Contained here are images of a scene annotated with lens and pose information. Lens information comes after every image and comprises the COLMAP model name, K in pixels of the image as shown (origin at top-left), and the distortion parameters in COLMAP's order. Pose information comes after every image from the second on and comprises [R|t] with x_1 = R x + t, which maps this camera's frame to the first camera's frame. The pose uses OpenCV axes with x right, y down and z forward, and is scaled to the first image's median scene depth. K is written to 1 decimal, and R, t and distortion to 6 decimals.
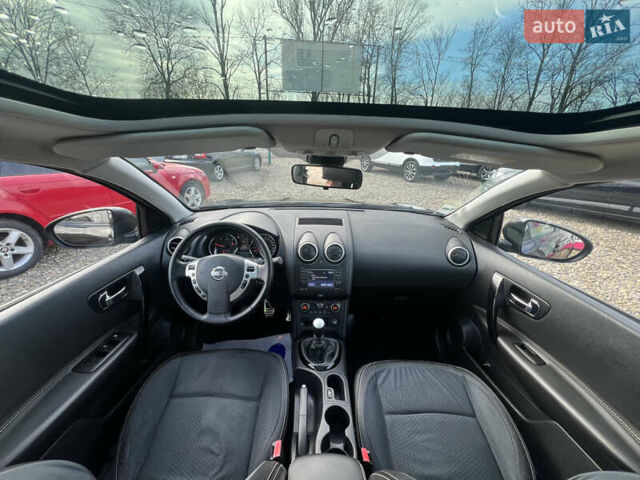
lens RADIAL K [[256.1, 0, 318.0], [0, 256.1, 238.4], [0, 0, 1]] dist [-0.003304, 0.000051]
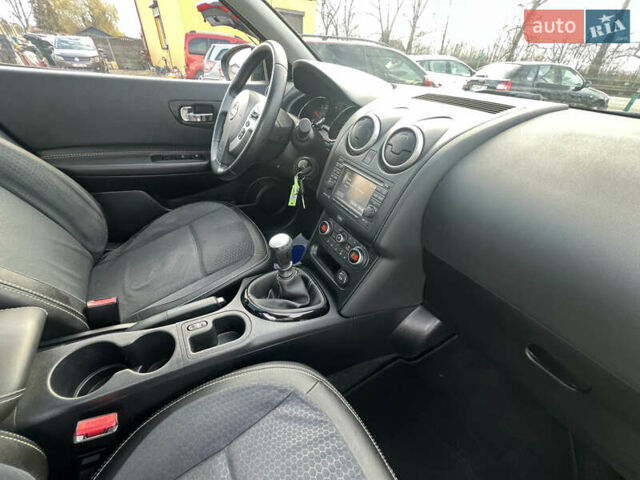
lens RADIAL K [[256.1, 0, 318.0], [0, 256.1, 238.4], [0, 0, 1]] dist [-0.003304, 0.000051]
pose [[0.493008, 0.494101, -0.716105, 0.374528], [-0.357411, 0.865447, 0.351082, 0.086846], [0.793221, 0.082858, 0.603270, 0.619562]]
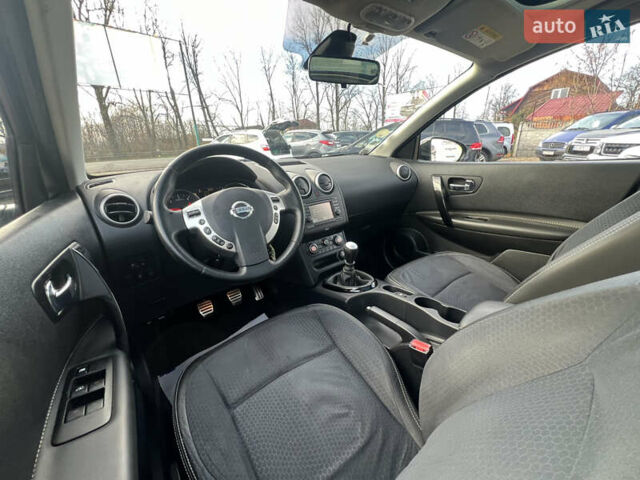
lens RADIAL K [[256.1, 0, 318.0], [0, 256.1, 238.4], [0, 0, 1]] dist [-0.003304, 0.000051]
pose [[0.799422, -0.260880, 0.541171, -0.502732], [0.272770, 0.960210, 0.059946, 0.182973], [-0.535277, 0.099693, 0.838773, 0.235833]]
